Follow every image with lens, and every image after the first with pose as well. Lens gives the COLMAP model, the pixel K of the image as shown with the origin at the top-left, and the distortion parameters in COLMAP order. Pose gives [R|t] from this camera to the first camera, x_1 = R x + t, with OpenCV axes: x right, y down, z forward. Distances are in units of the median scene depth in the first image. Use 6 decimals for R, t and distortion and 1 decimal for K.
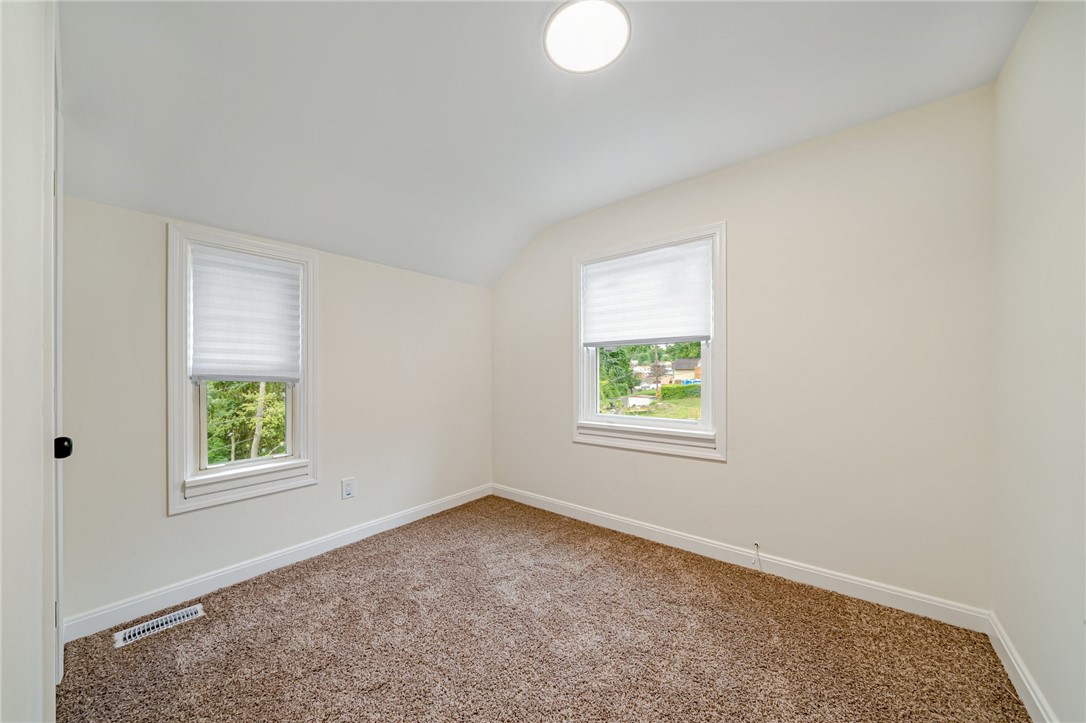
lens RADIAL K [[376.4, 0, 550.5], [0, 376.4, 366.8], [0, 0, 1]] dist [-0.005225, -0.000370]
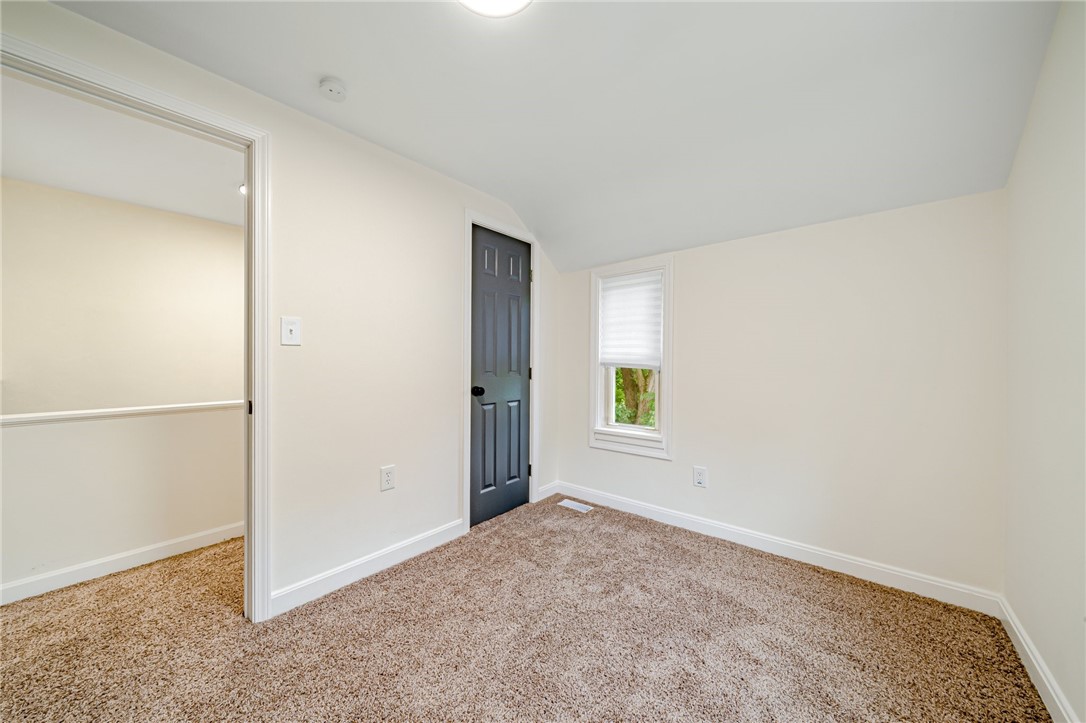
lens RADIAL K [[376.4, 0, 550.4], [0, 376.4, 362.8], [0, 0, 1]] dist [-0.005225, -0.000370]
pose [[-0.029935, -0.006627, -0.999530, 0.569108], [-0.000377, 0.999978, -0.006619, 0.030439], [0.999552, 0.000179, -0.029936, 0.753994]]
